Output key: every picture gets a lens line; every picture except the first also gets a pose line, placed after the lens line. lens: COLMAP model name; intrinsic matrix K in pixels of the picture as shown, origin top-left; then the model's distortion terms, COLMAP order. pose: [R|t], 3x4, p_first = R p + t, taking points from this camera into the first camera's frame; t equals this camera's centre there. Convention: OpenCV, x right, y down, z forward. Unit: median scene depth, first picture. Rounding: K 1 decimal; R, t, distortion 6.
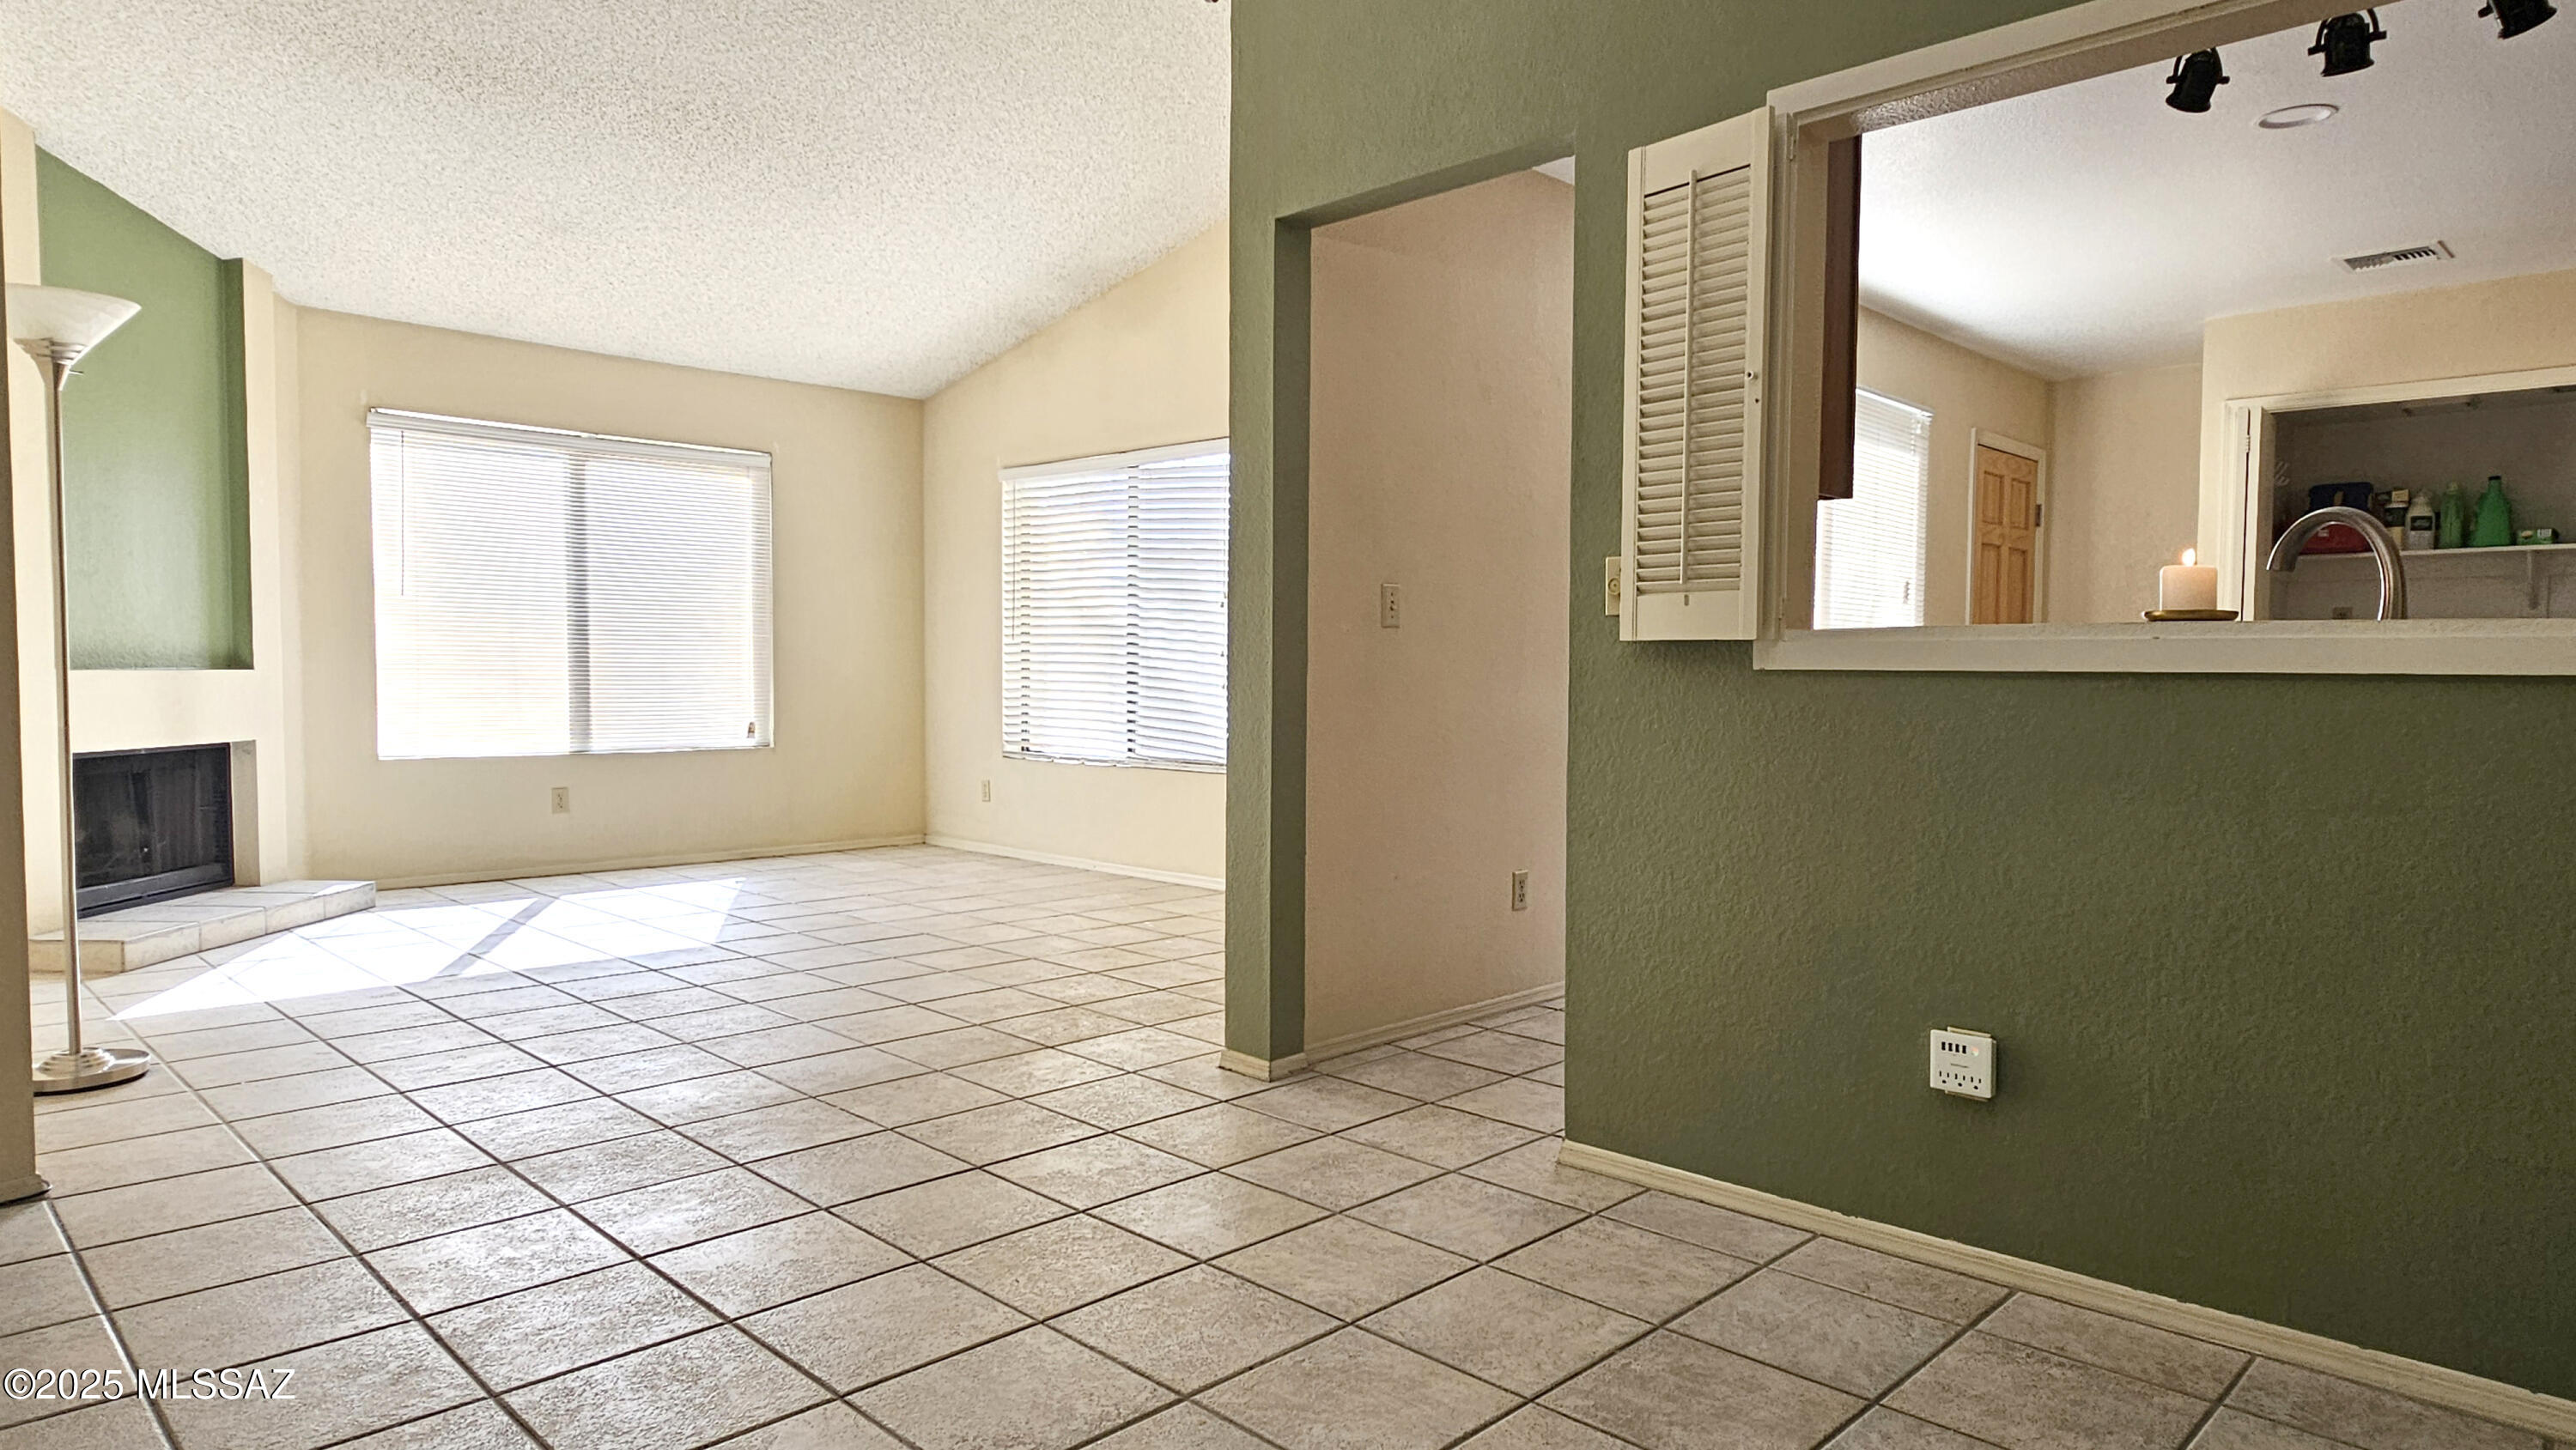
lens RADIAL K [[1502.8, 0, 1278.6], [0, 1502.8, 736.6], [0, 0, 1]] dist [0.003375, 0.000483]
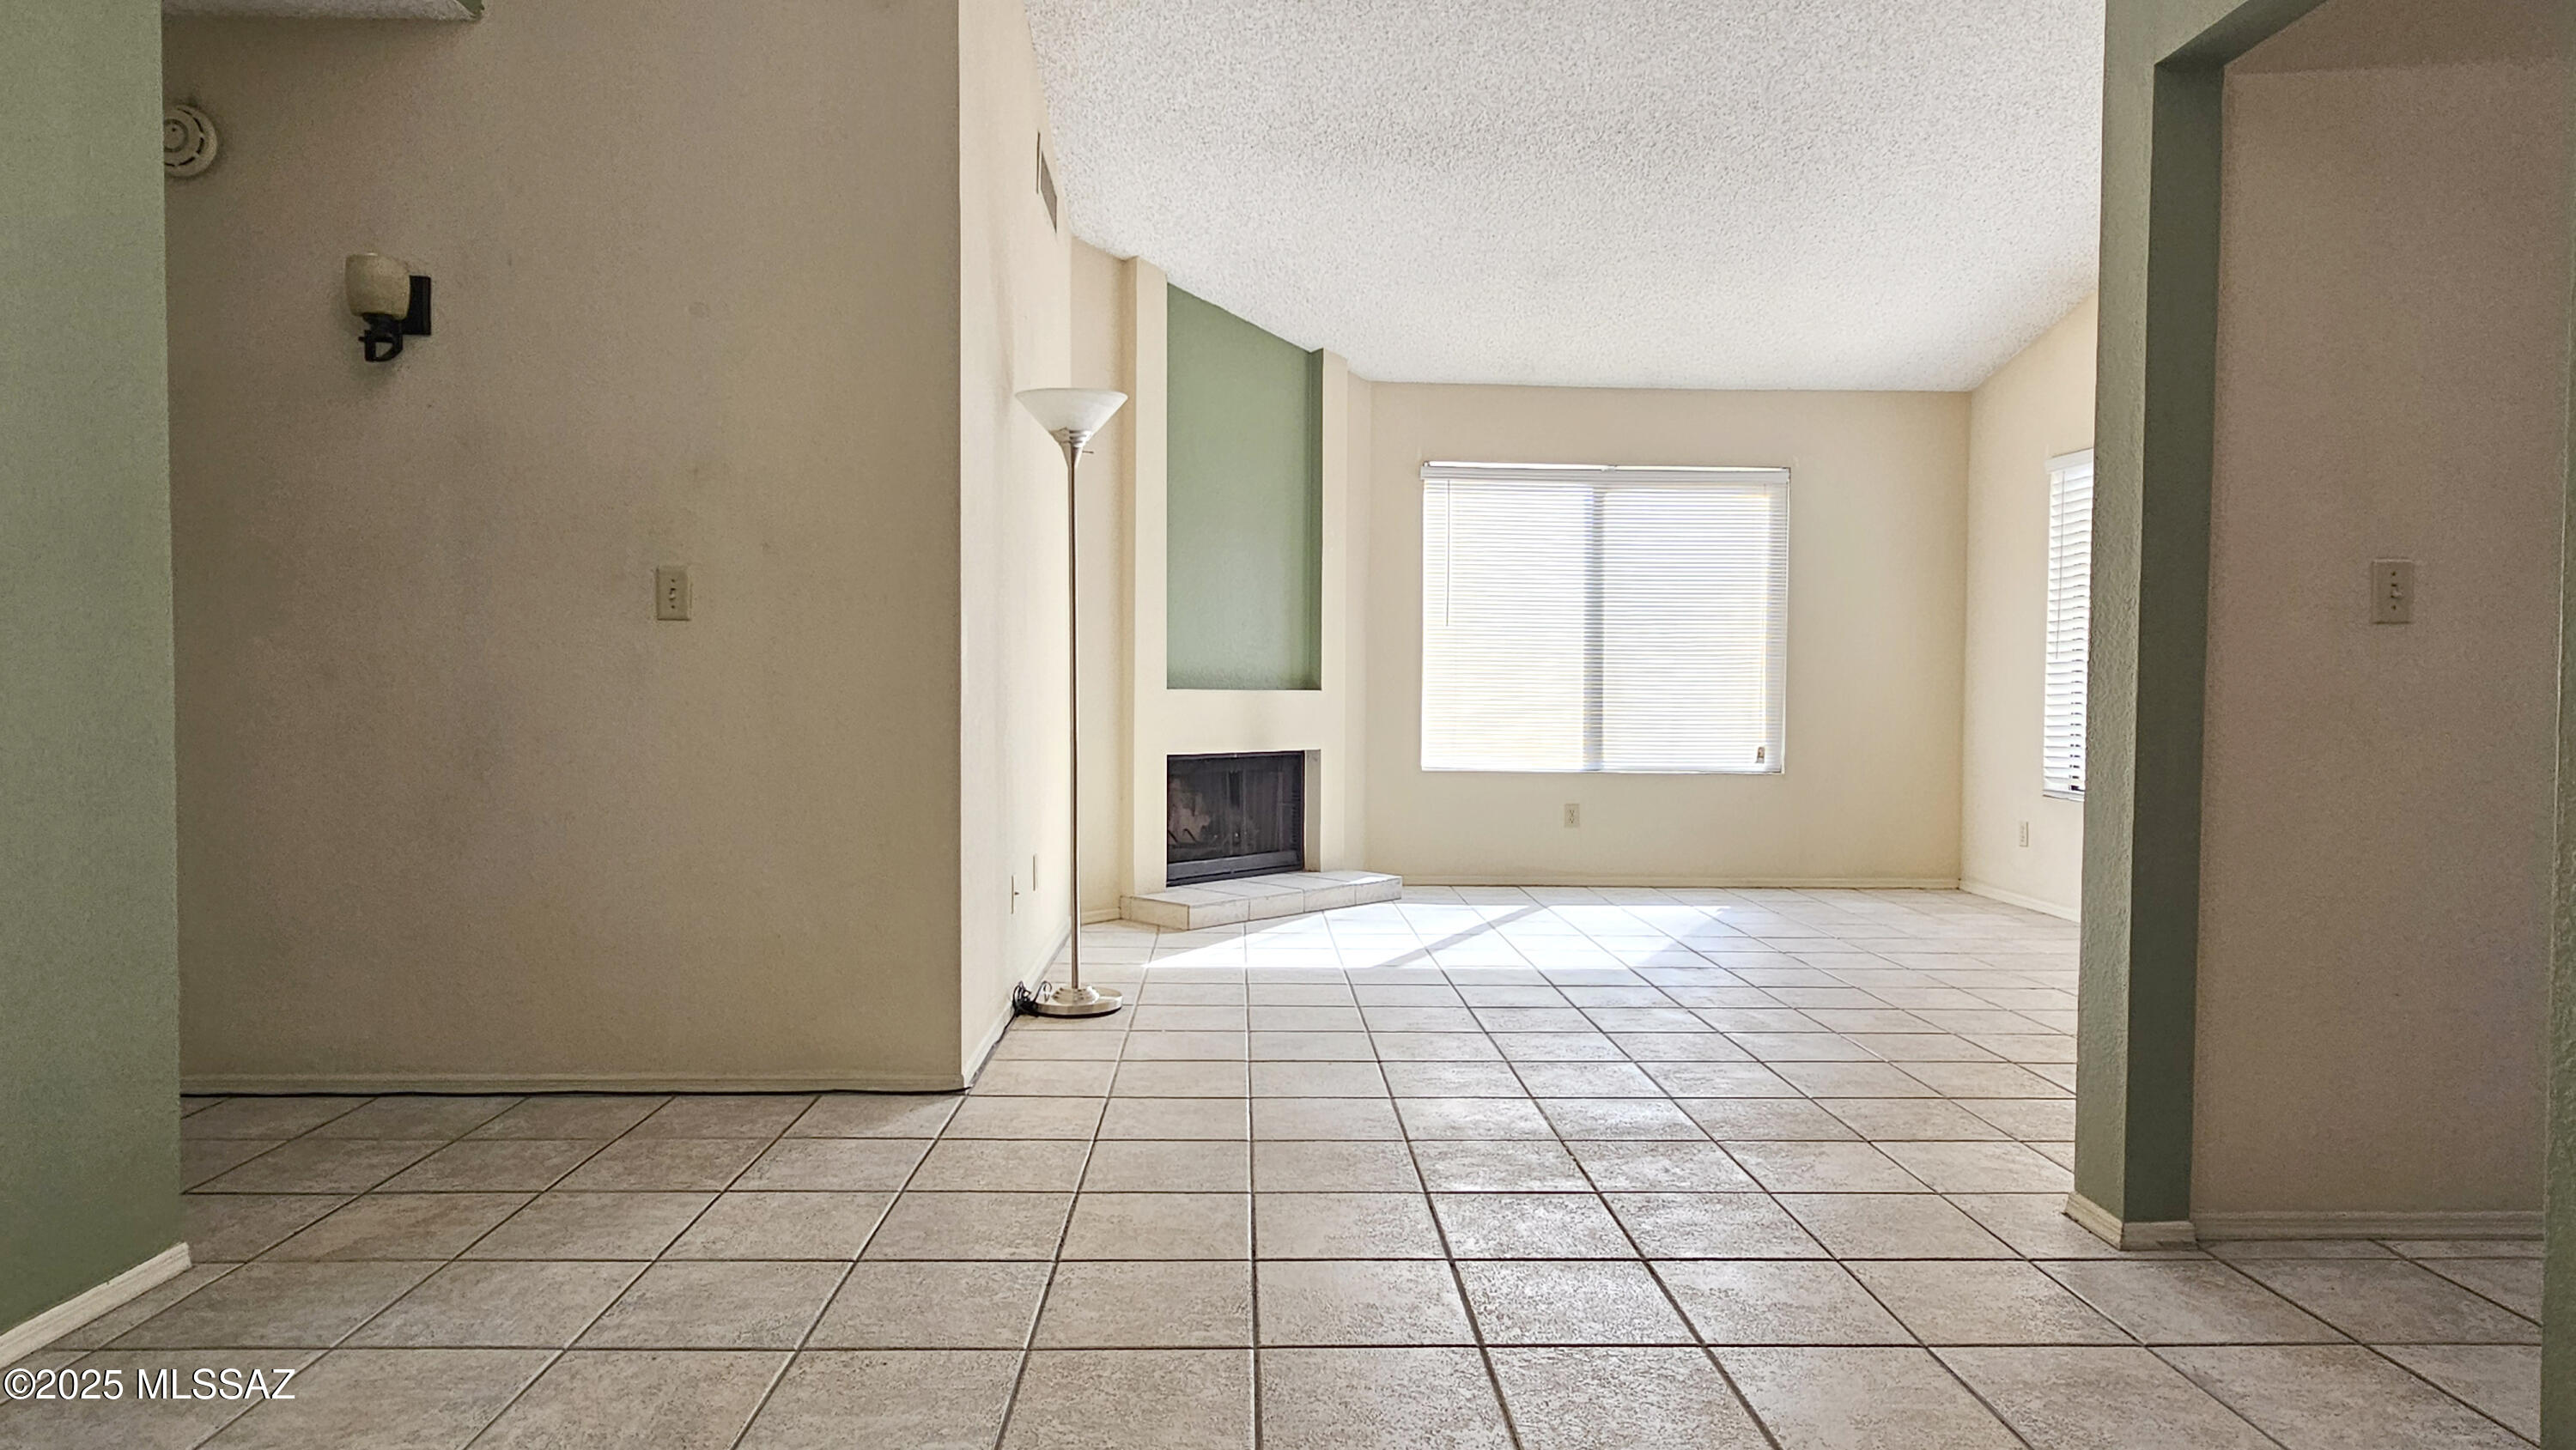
lens RADIAL K [[1502.8, 0, 1298.1], [0, 1502.8, 733.0], [0, 0, 1]] dist [0.003375, 0.000483]
pose [[0.731358, 0.019494, -0.681715, 0.120234], [-0.034539, 0.999367, -0.008477, 0.000001], [0.681118, 0.029745, 0.731569, 0.116877]]
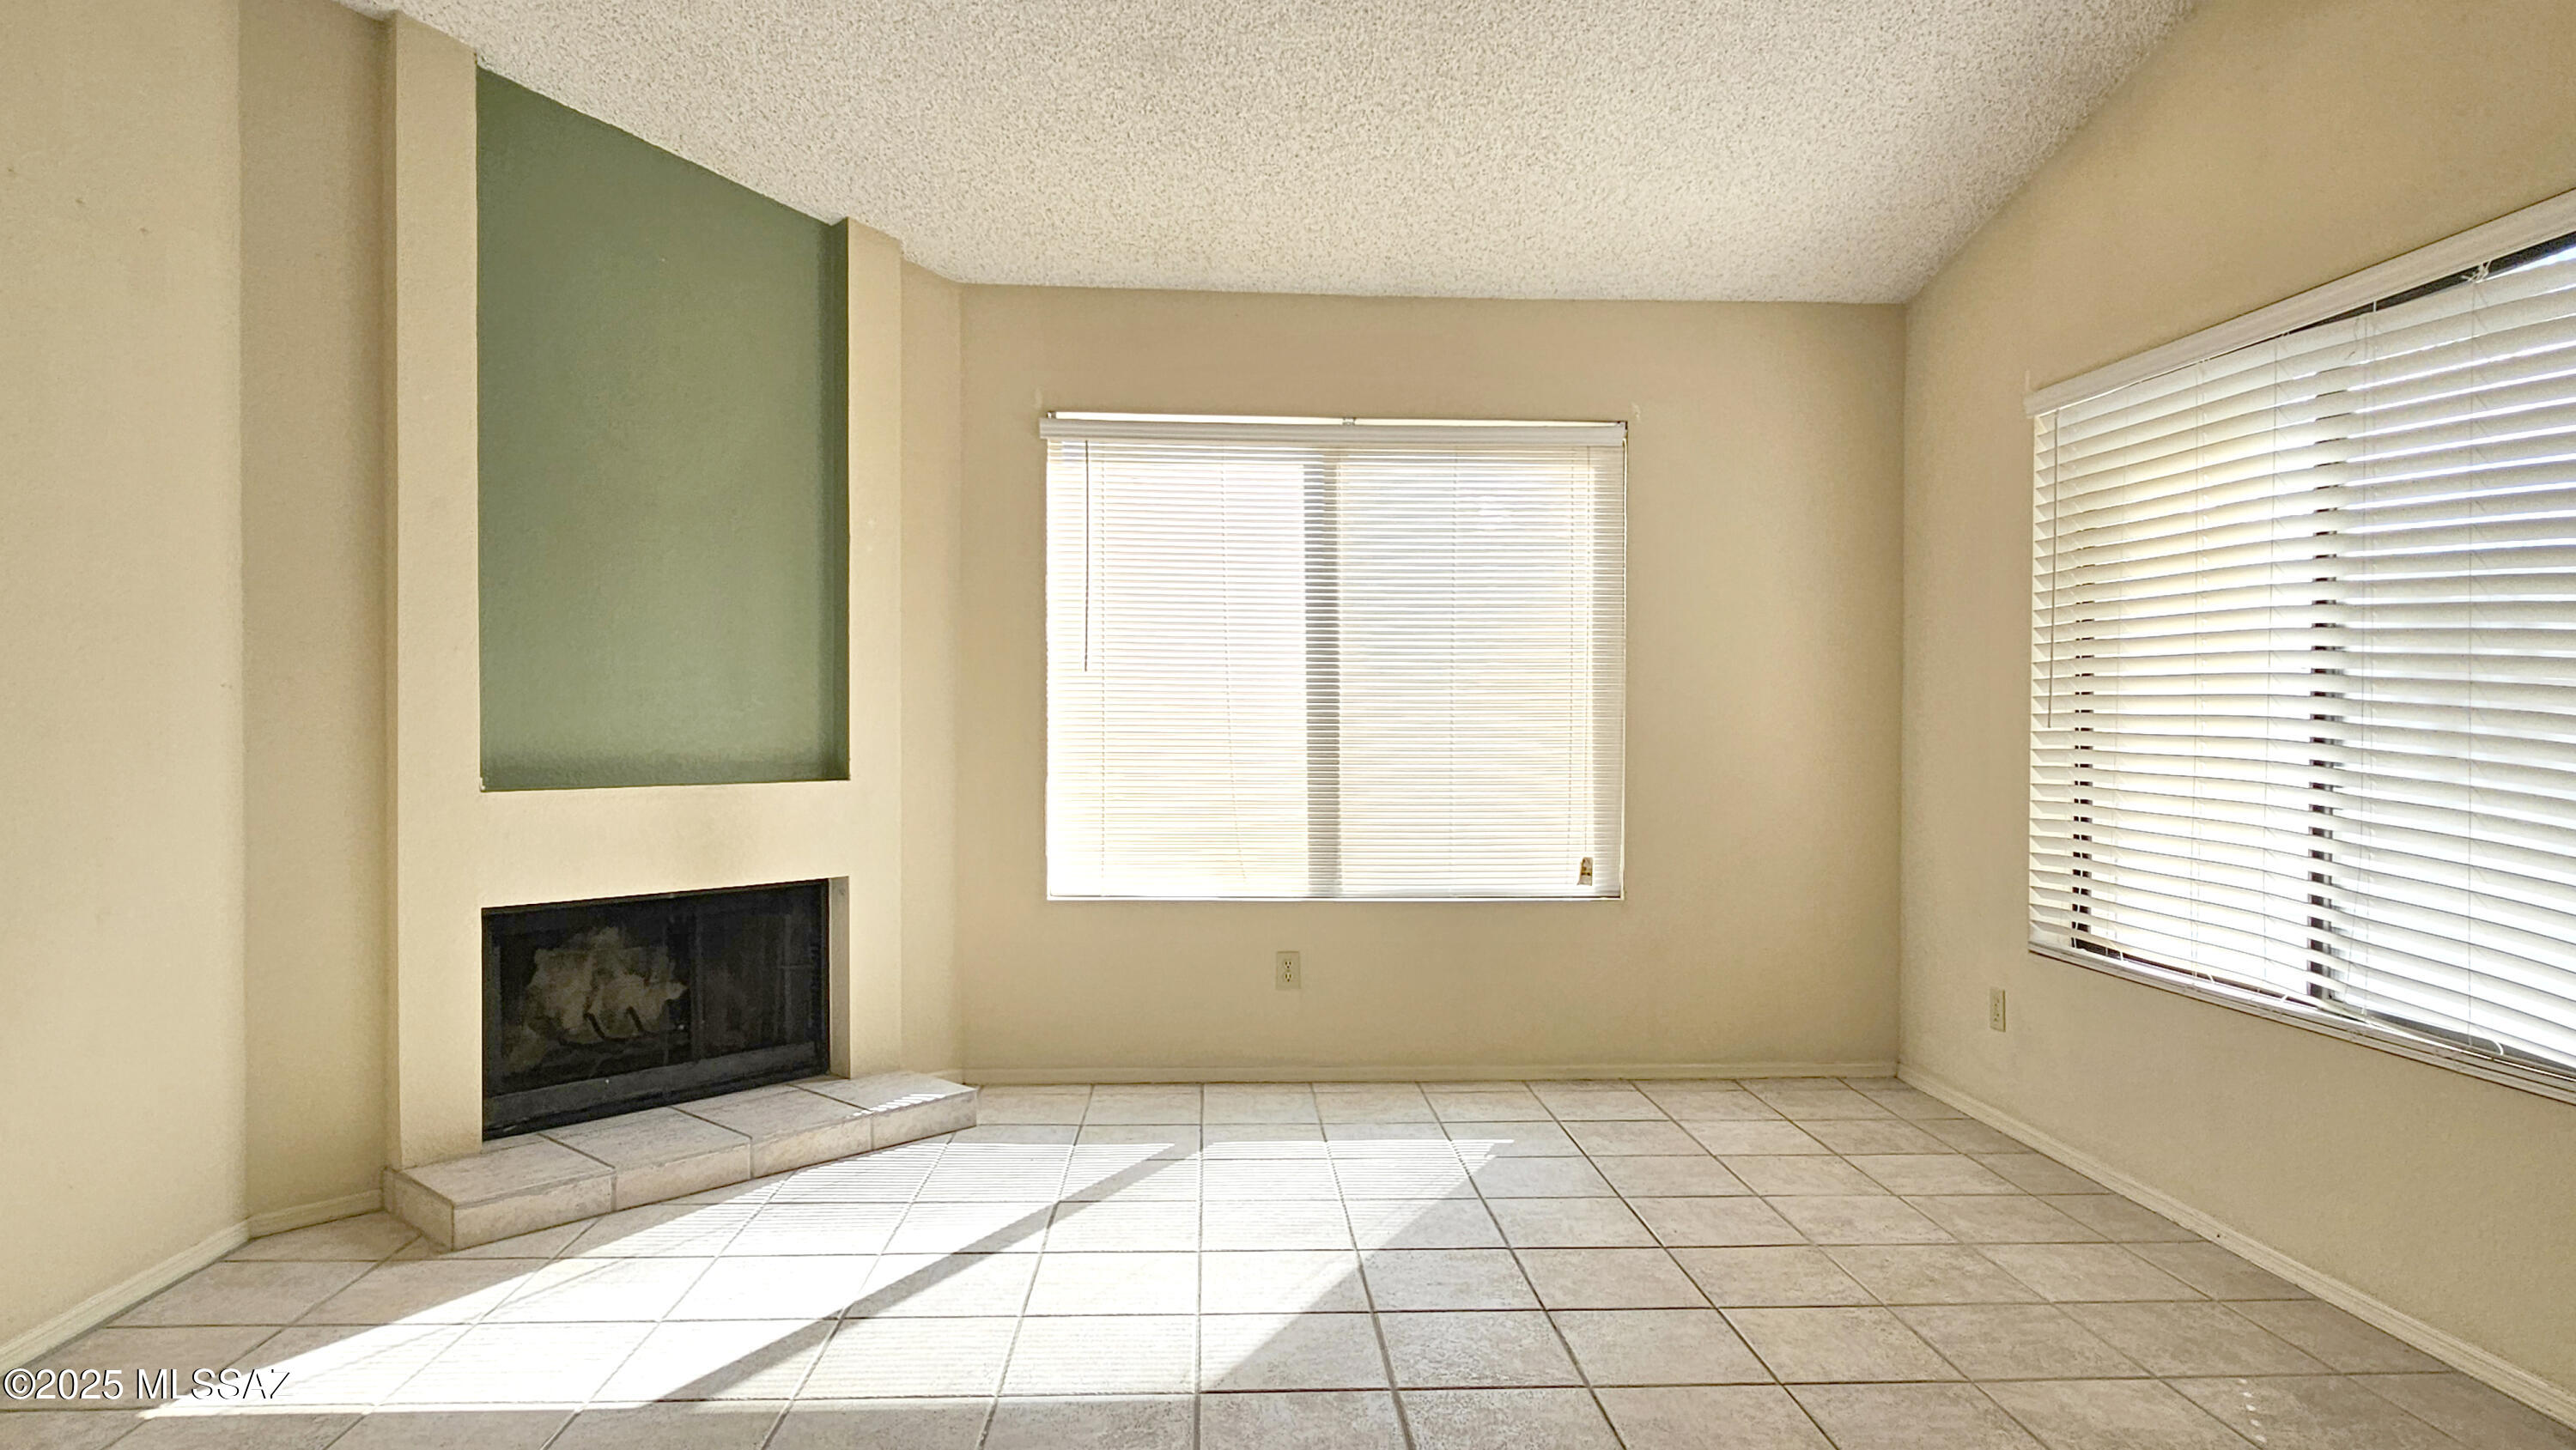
lens RADIAL K [[1502.8, 0, 1287.8], [0, 1502.8, 739.2], [0, 0, 1]] dist [0.003375, 0.000483]
pose [[0.742511, 0.005040, -0.669815, -0.037230], [-0.029749, 0.999233, -0.025459, -0.051969], [0.669173, 0.038830, 0.742092, 0.604672]]
